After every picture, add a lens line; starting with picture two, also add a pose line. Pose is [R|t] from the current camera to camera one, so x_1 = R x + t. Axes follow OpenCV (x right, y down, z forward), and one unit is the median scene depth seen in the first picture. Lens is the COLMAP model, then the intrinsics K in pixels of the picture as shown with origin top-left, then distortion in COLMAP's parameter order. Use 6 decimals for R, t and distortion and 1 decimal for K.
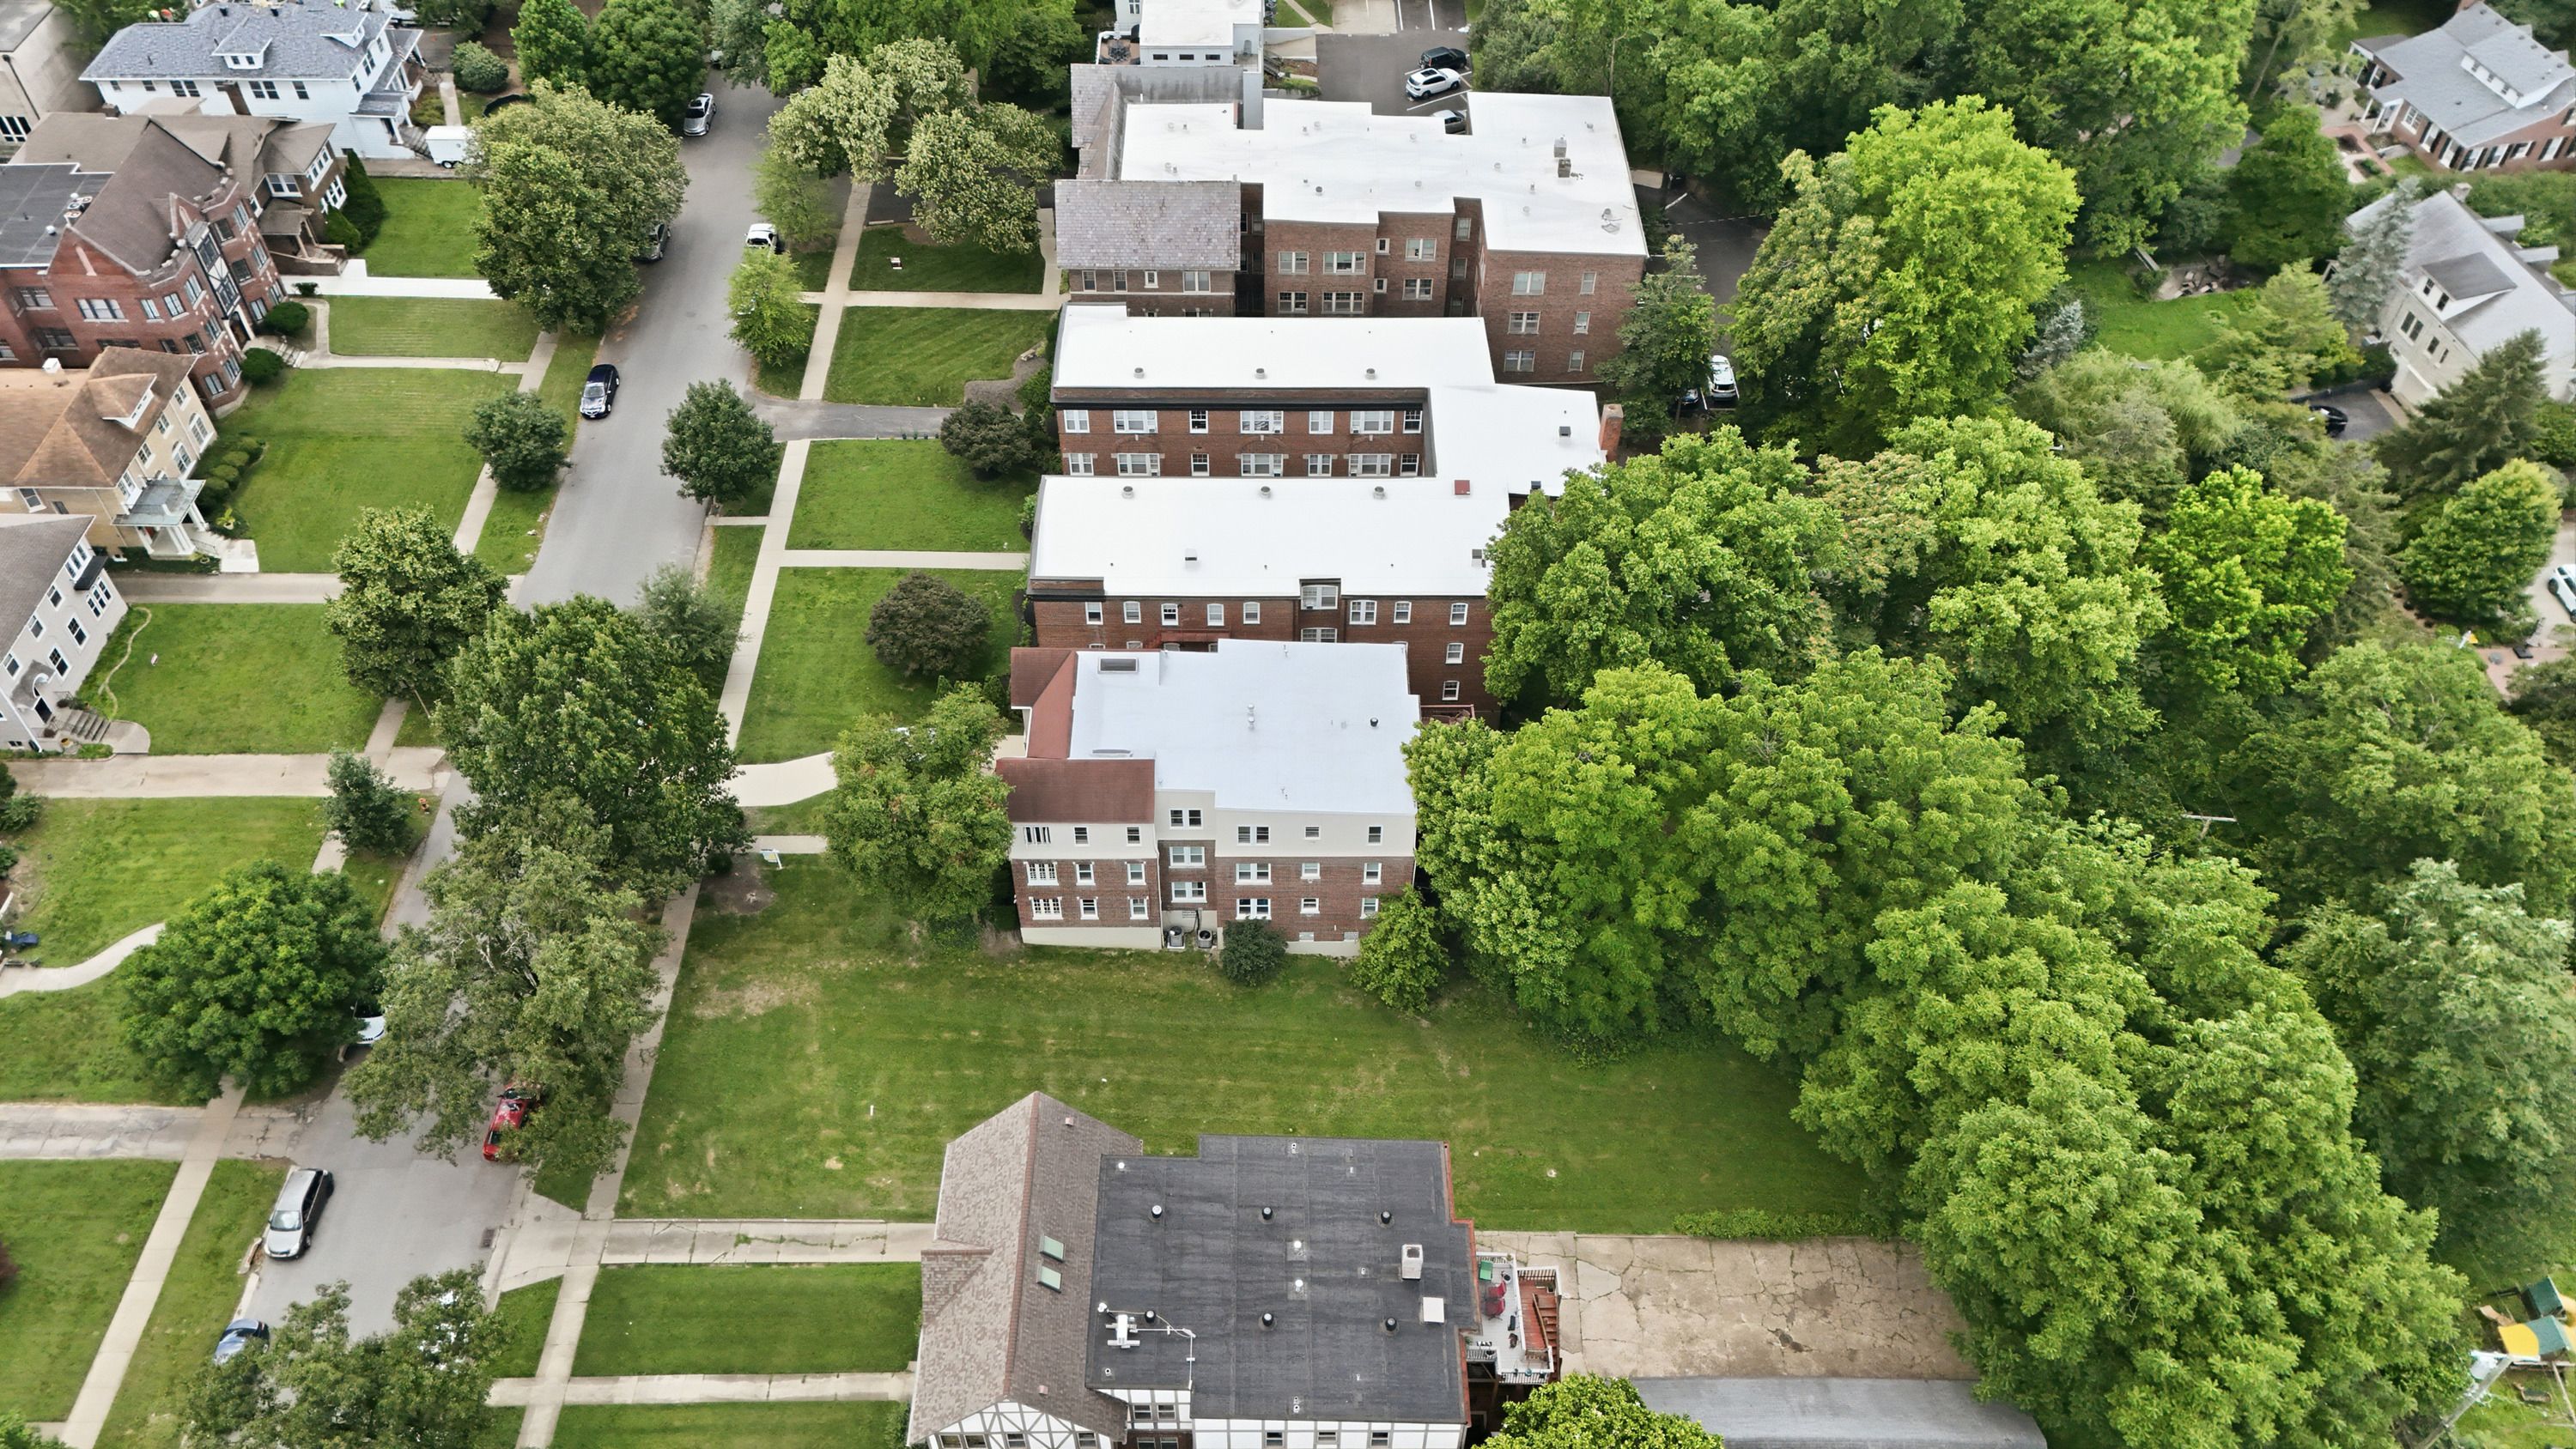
lens RADIAL K [[1899.8, 0, 1290.6], [0, 1899.8, 720.4], [0, 0, 1]] dist [0.084059, -0.091074]
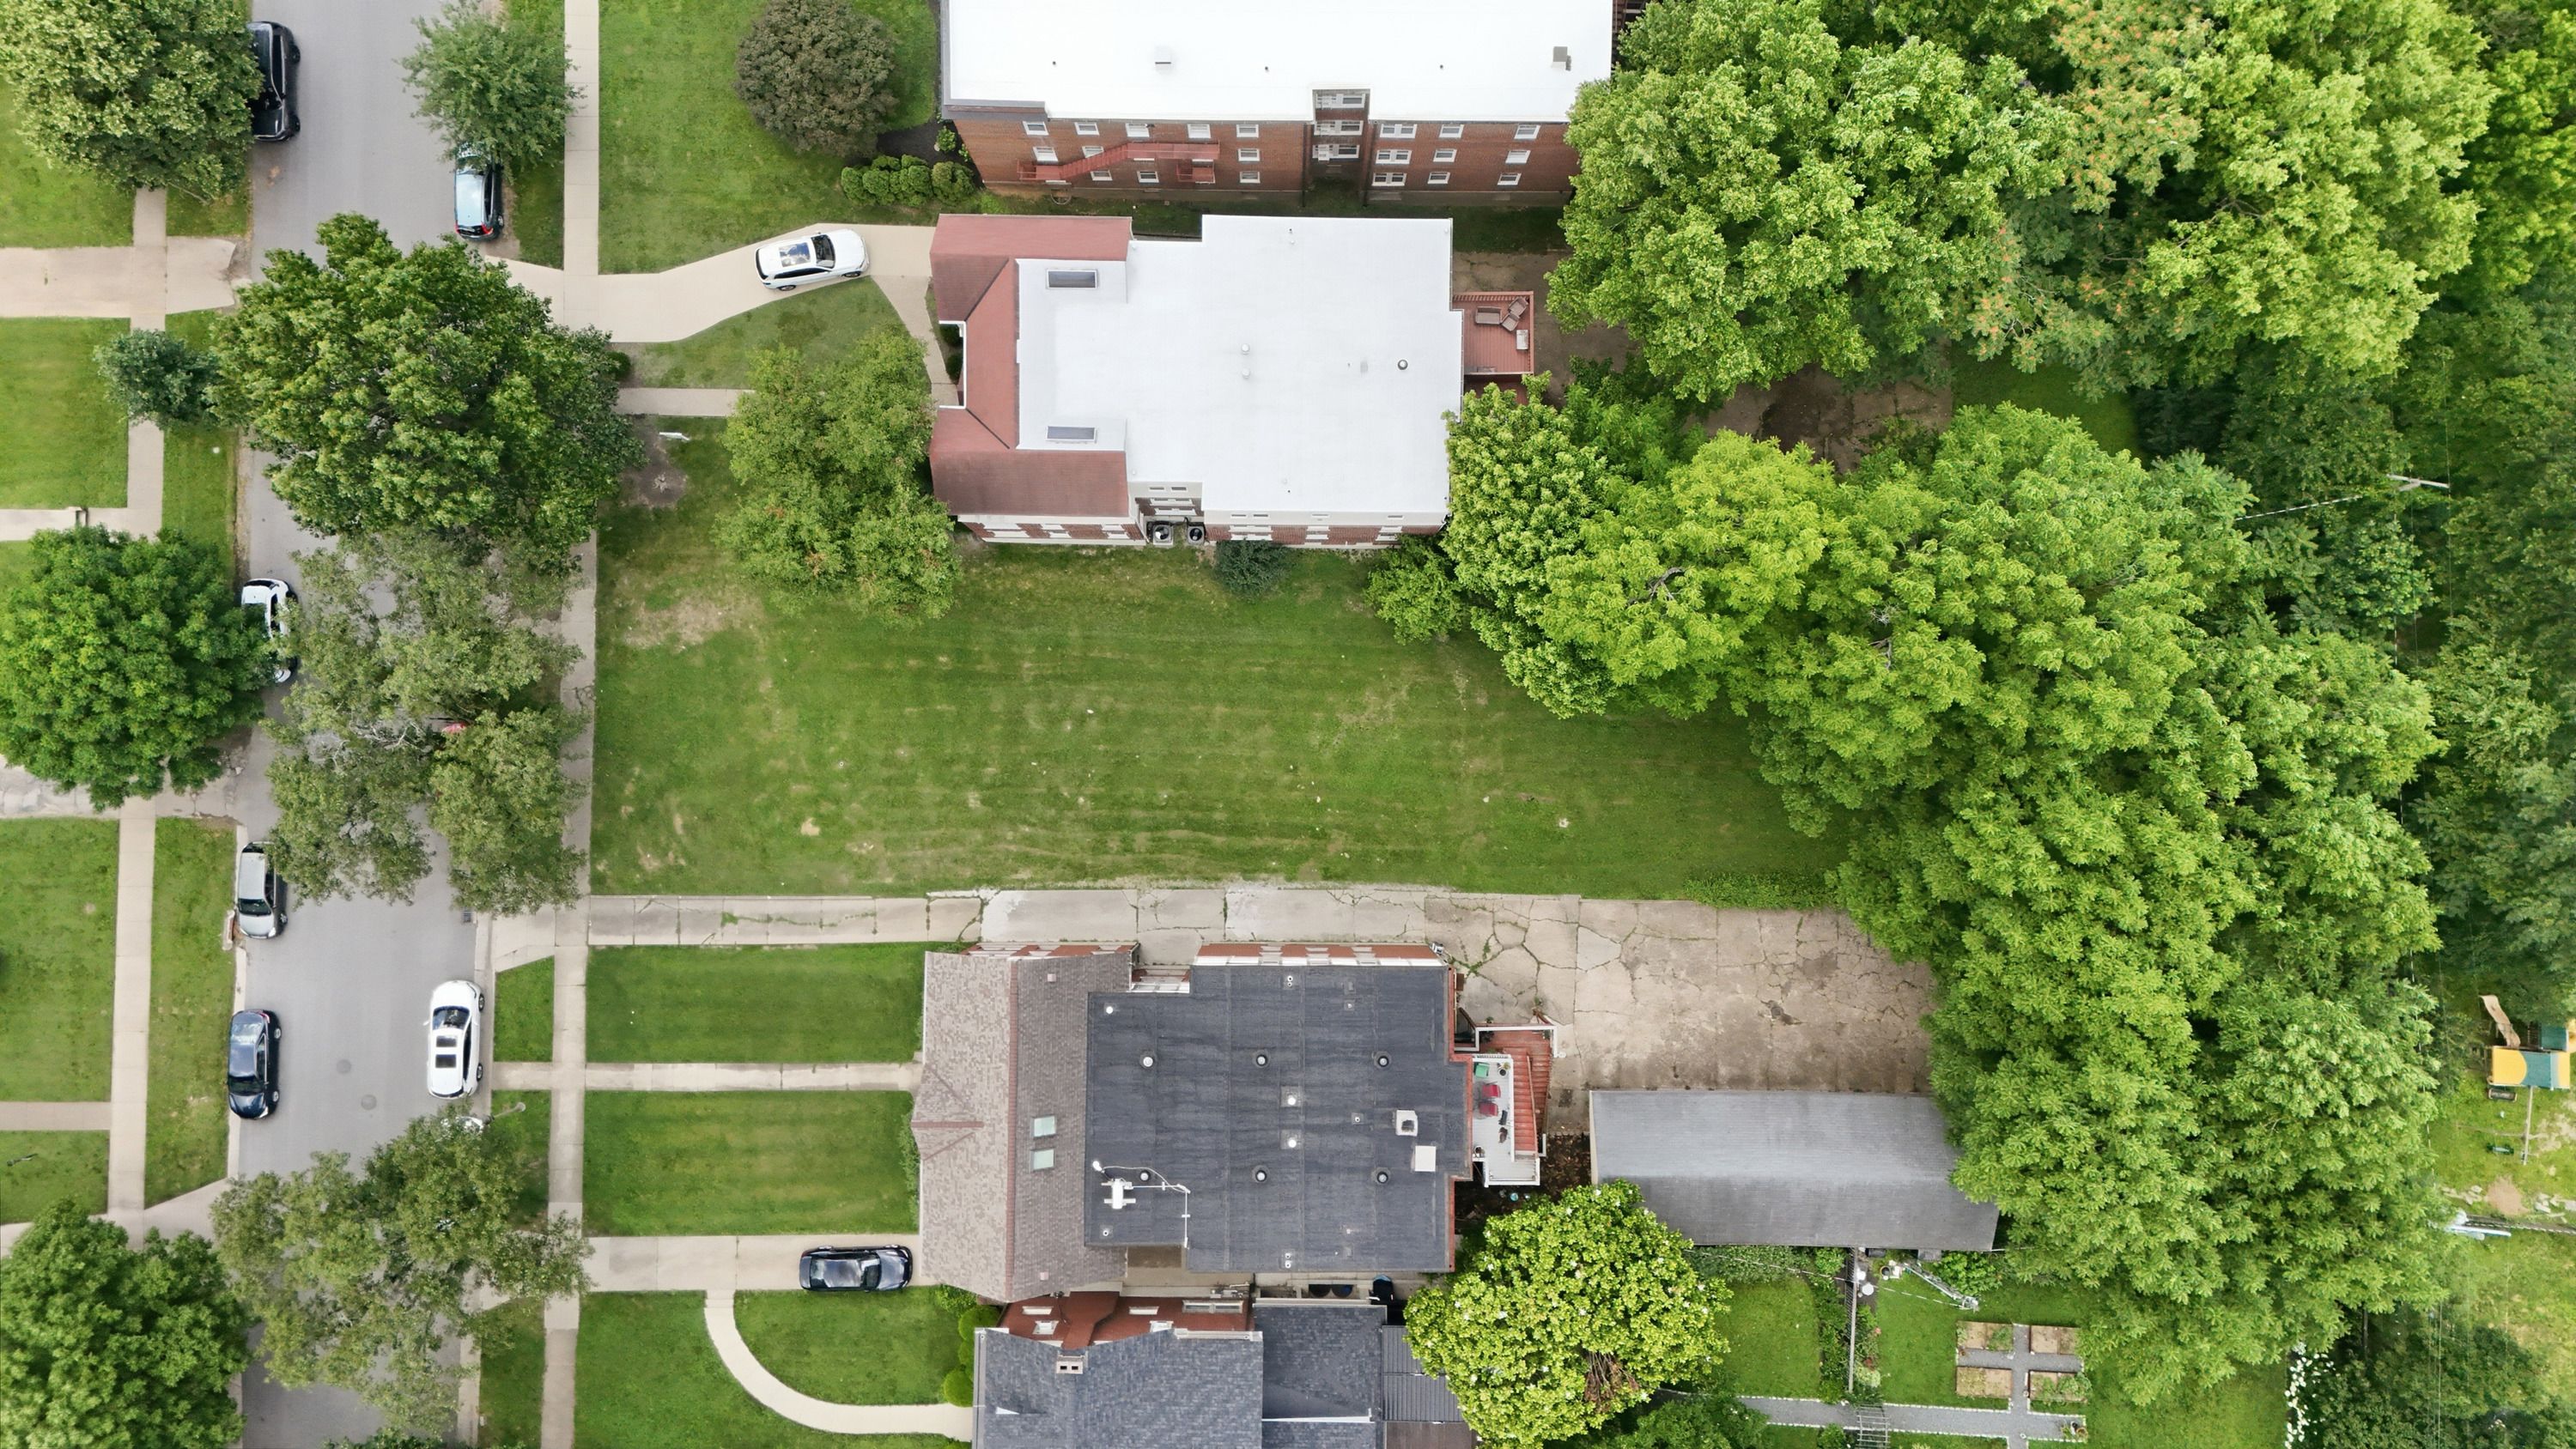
lens RADIAL K [[1899.8, 0, 1290.6], [0, 1899.8, 720.4], [0, 0, 1]] dist [0.084059, -0.091074]
pose [[0.999862, 0.016251, -0.003340, 0.002445], [-0.009977, 0.749790, 0.661600, -0.412203], [0.013255, -0.661476, 0.749849, 0.307968]]
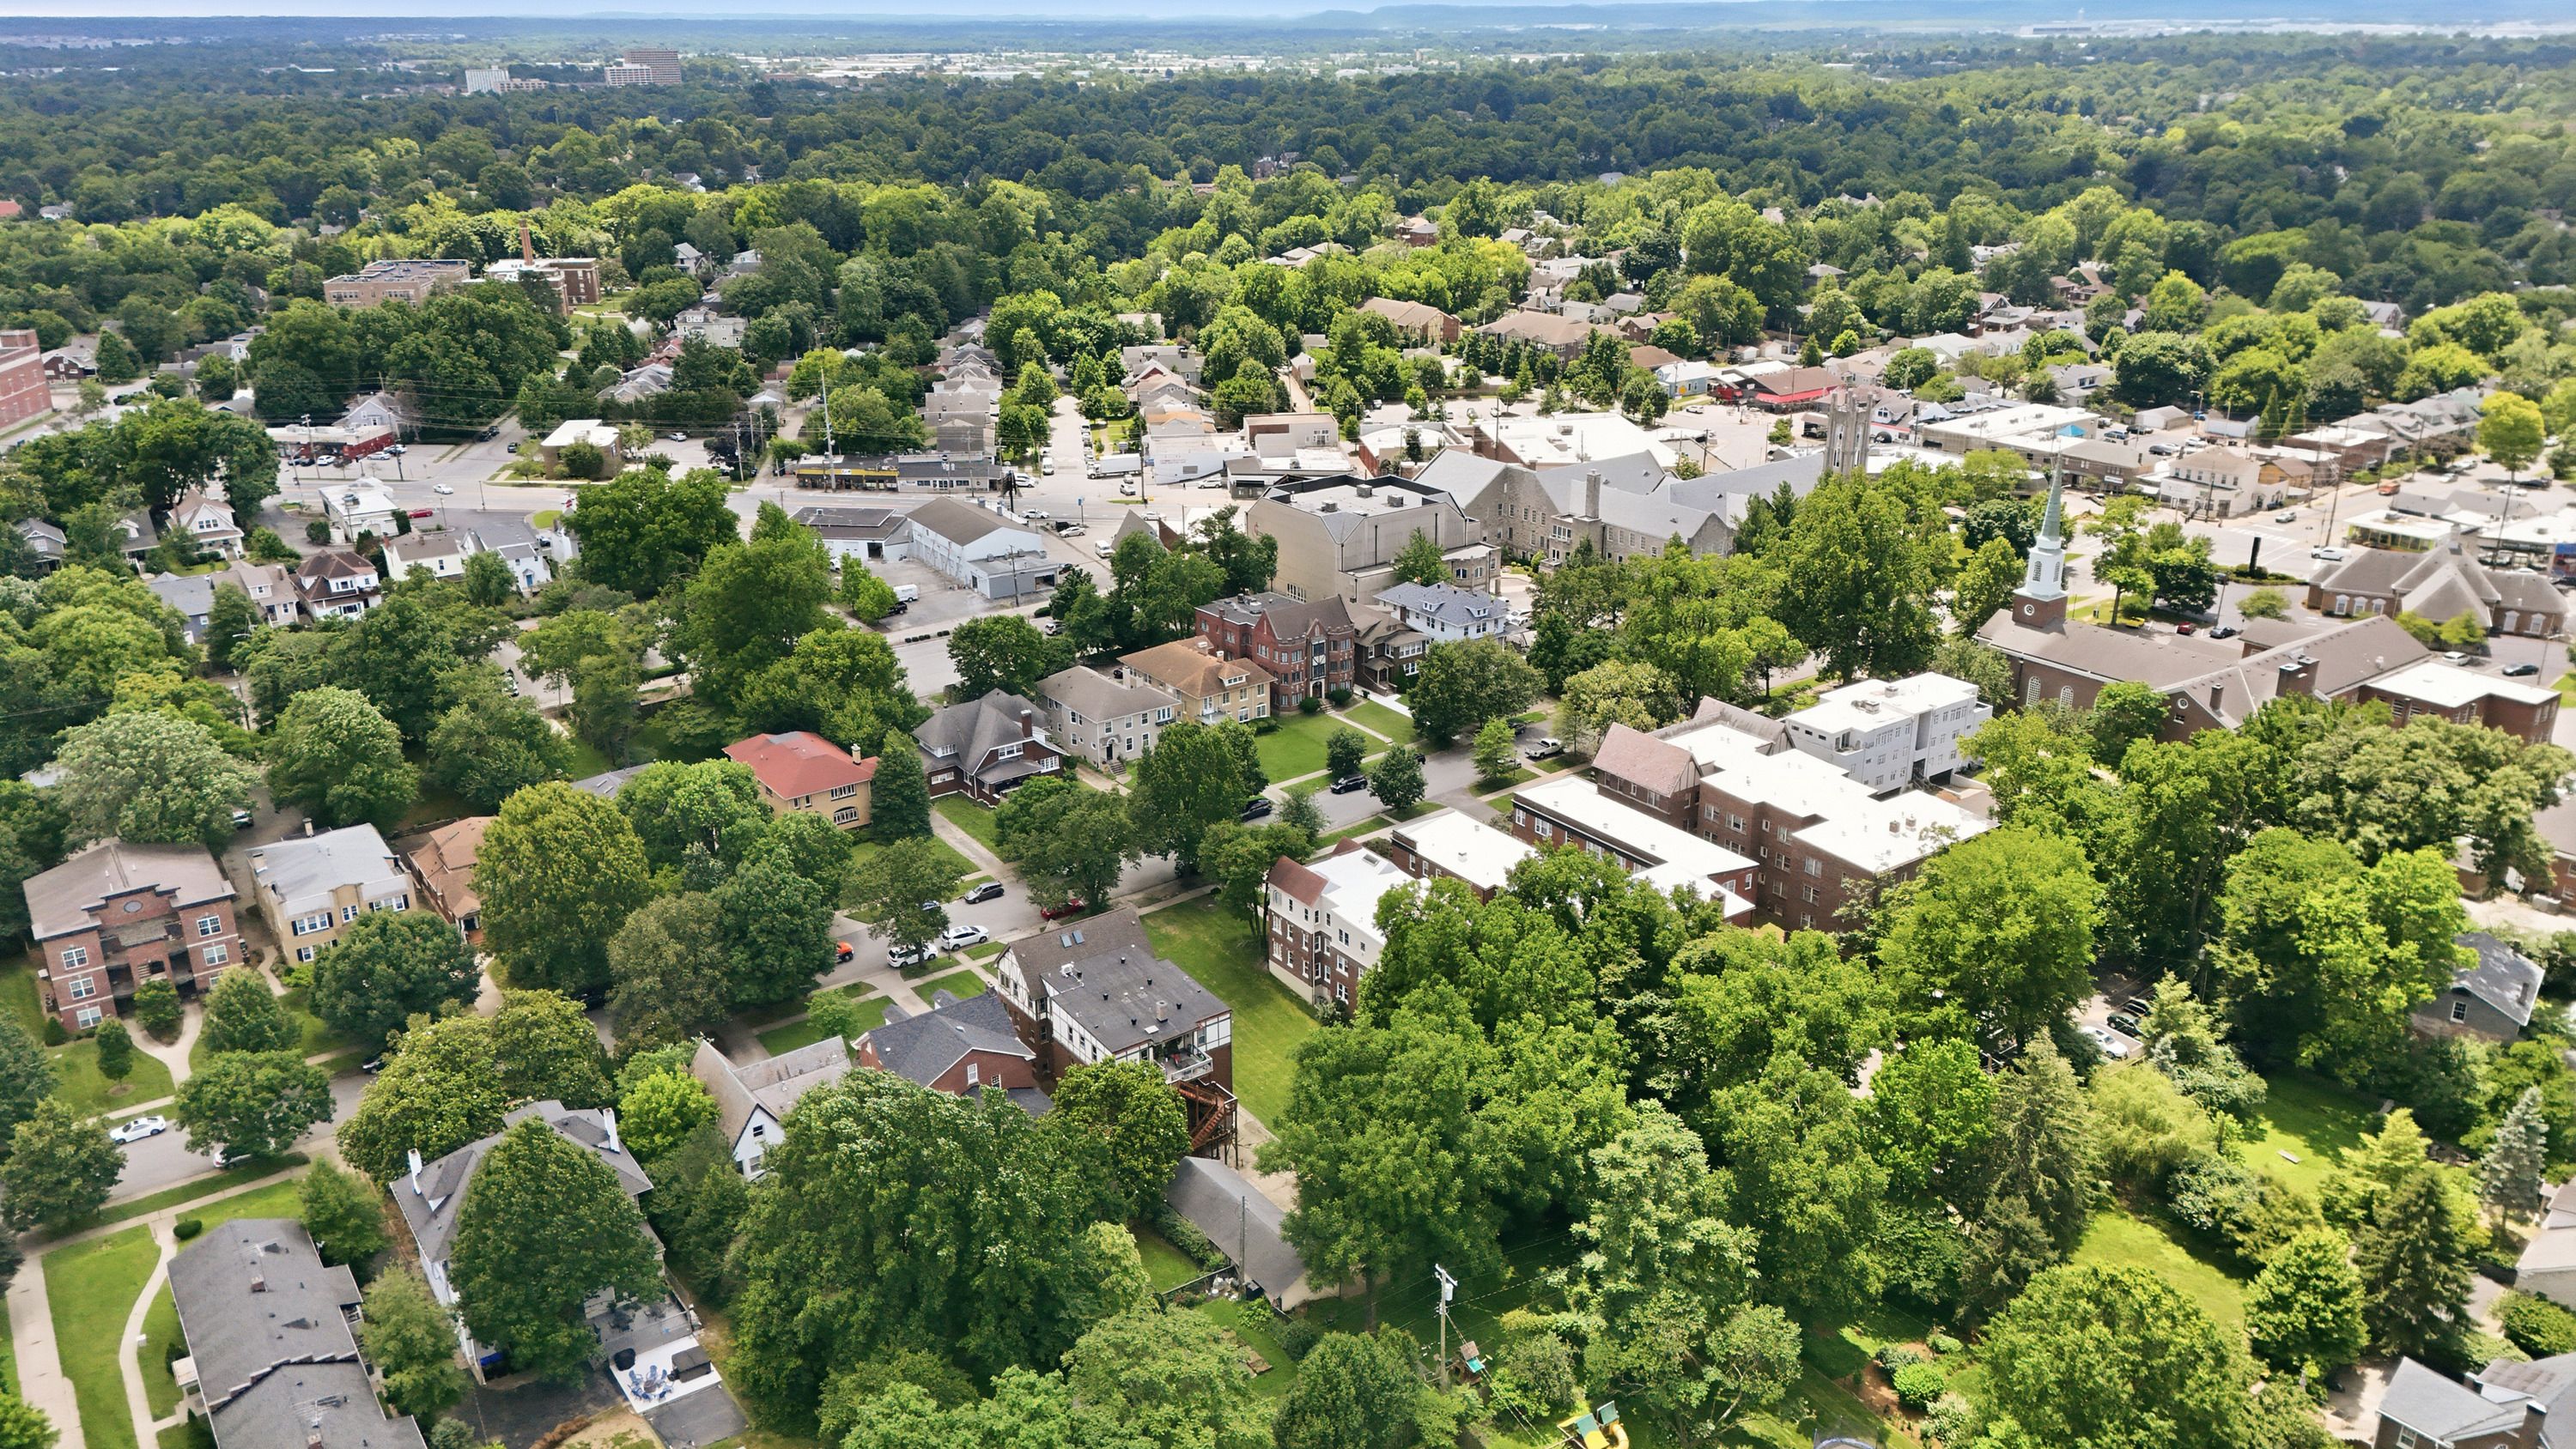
lens RADIAL K [[1889.1, 0, 1293.4], [0, 1889.1, 724.5], [0, 0, 1]] dist [0.085637, -0.089936]
pose [[0.581723, 0.272790, -0.766279, 1.319030], [-0.585727, 0.794166, -0.161940, 0.222625], [0.564377, 0.543035, 0.621765, -0.323092]]
